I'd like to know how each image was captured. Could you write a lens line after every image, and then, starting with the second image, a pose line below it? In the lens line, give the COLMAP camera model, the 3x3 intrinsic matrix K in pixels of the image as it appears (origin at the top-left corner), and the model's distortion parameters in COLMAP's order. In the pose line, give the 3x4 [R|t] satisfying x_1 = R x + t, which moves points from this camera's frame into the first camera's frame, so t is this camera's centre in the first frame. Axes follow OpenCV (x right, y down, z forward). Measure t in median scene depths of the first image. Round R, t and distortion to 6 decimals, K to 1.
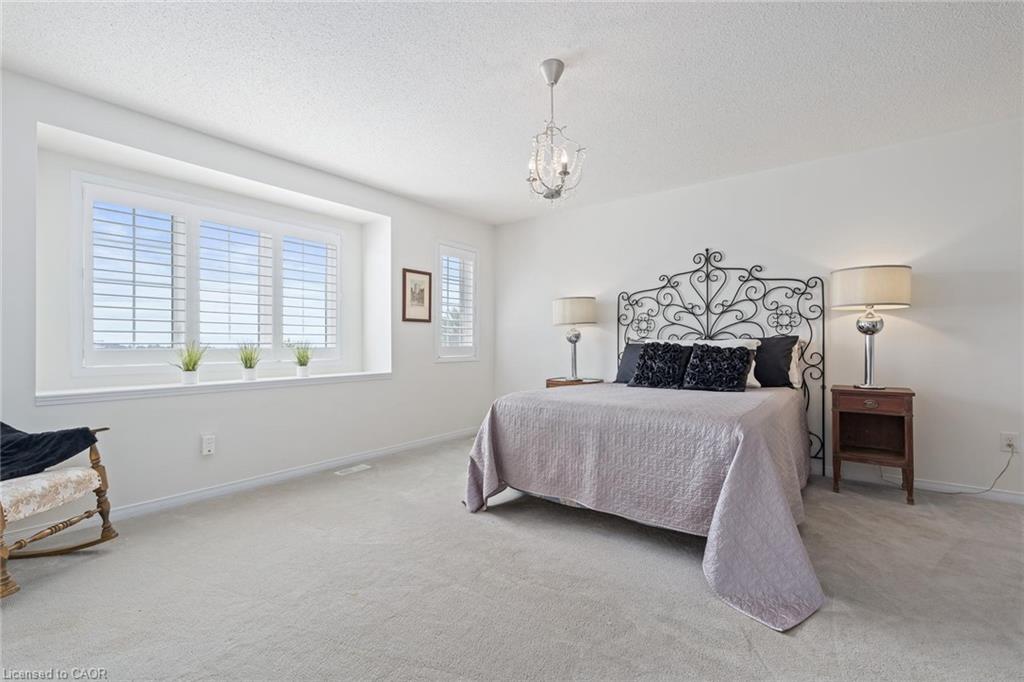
lens RADIAL K [[450.3, 0, 514.0], [0, 450.3, 338.4], [0, 0, 1]] dist [-0.001162, 0.000373]
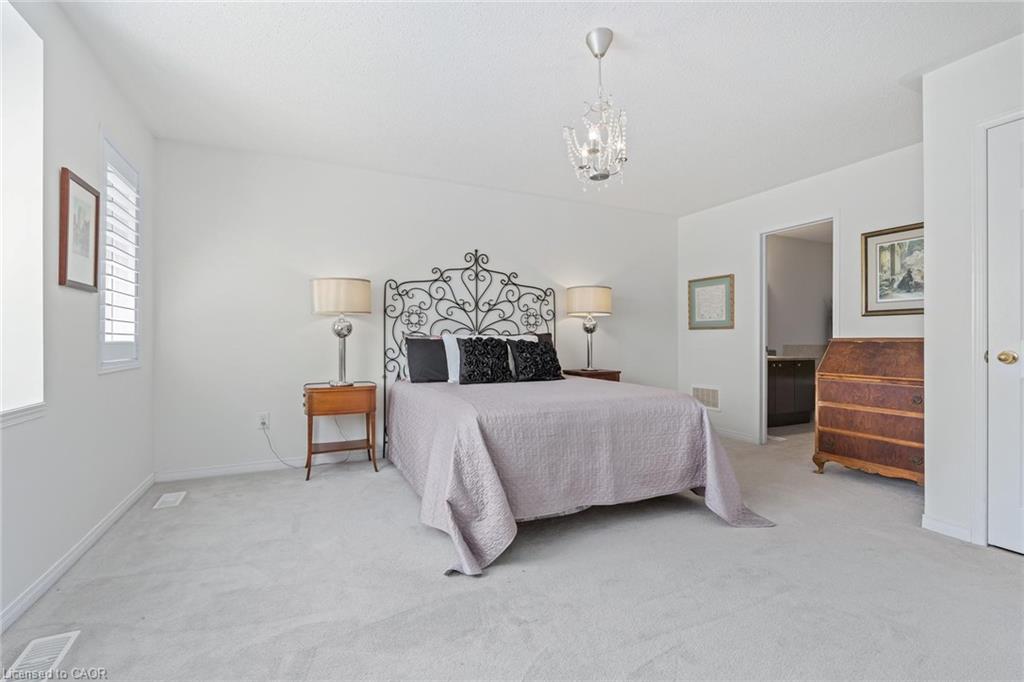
lens RADIAL K [[450.3, 0, 514.0], [0, 450.3, 338.4], [0, 0, 1]] dist [-0.001162, 0.000373]
pose [[0.465144, 0.005883, 0.885215, -0.475565], [-0.013831, 0.999904, 0.000622, 0.008581], [-0.885127, -0.012532, 0.465181, 0.430018]]
